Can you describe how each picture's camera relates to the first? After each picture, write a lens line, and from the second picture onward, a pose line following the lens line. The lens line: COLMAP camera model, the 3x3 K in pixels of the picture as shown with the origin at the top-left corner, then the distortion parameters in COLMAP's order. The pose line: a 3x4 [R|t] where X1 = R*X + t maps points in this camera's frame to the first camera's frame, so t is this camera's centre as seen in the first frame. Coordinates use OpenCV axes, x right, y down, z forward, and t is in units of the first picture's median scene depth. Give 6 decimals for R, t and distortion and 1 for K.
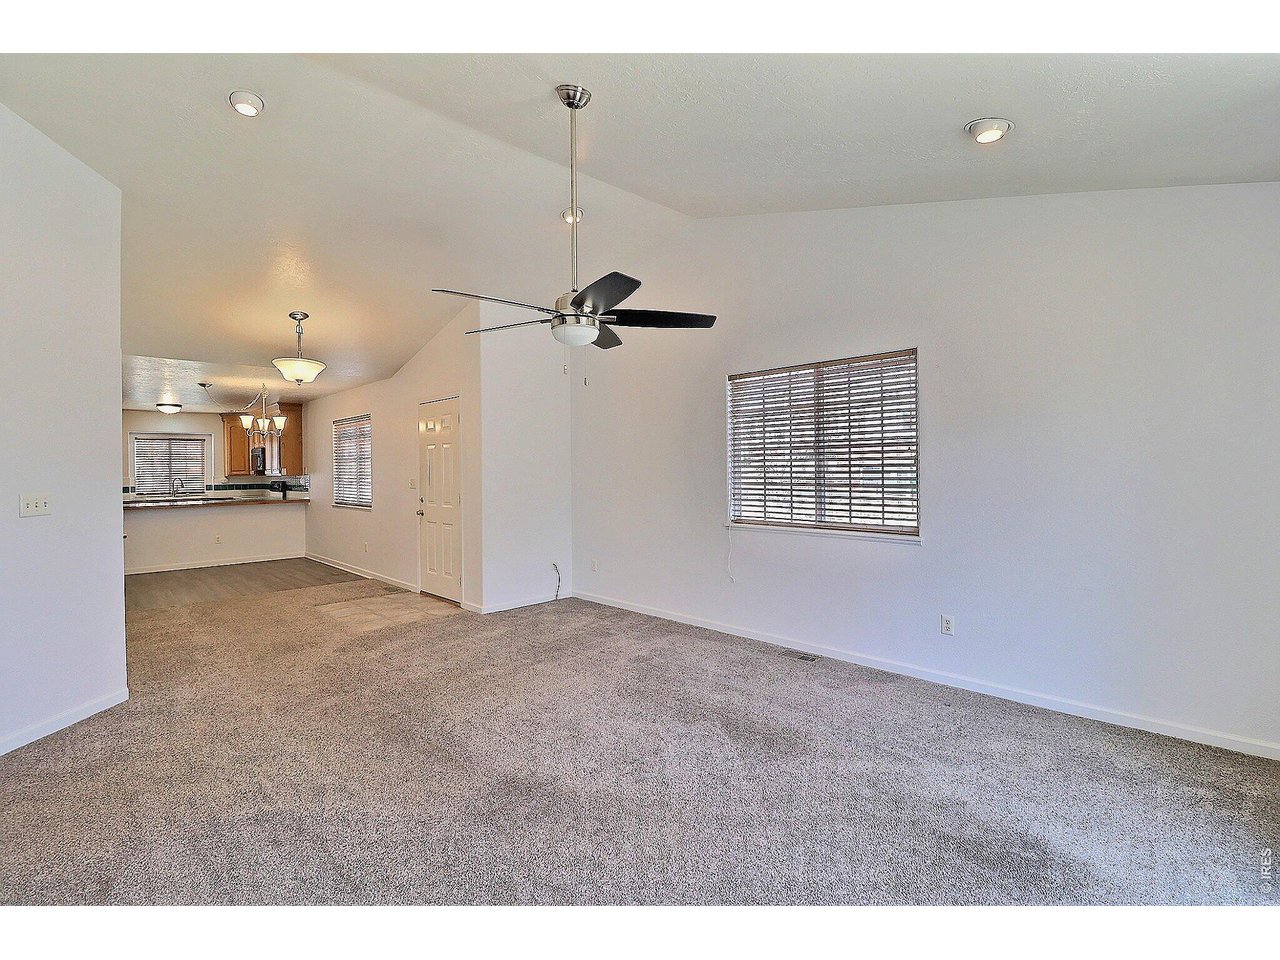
lens RADIAL K [[598.6, 0, 648.6], [0, 598.6, 466.3], [0, 0, 1]] dist [-0.000480, -0.000821]
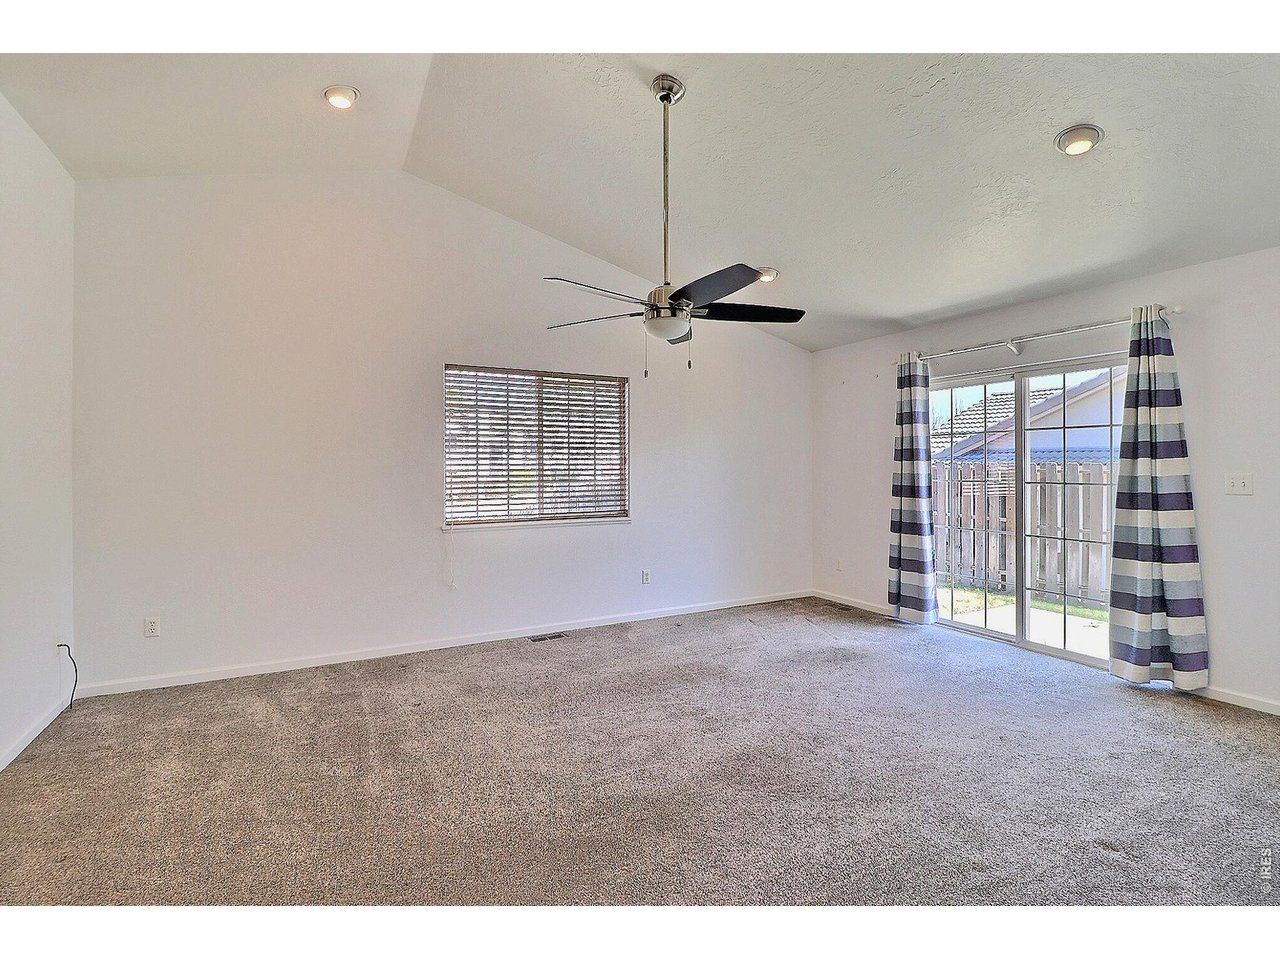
lens RADIAL K [[598.6, 0, 648.6], [0, 598.6, 466.3], [0, 0, 1]] dist [-0.000480, -0.000821]
pose [[0.269699, 0.013002, 0.962857, -0.742896], [-0.006578, 0.999910, -0.011660, 0.014939], [-0.962922, -0.003189, 0.269761, 0.515807]]
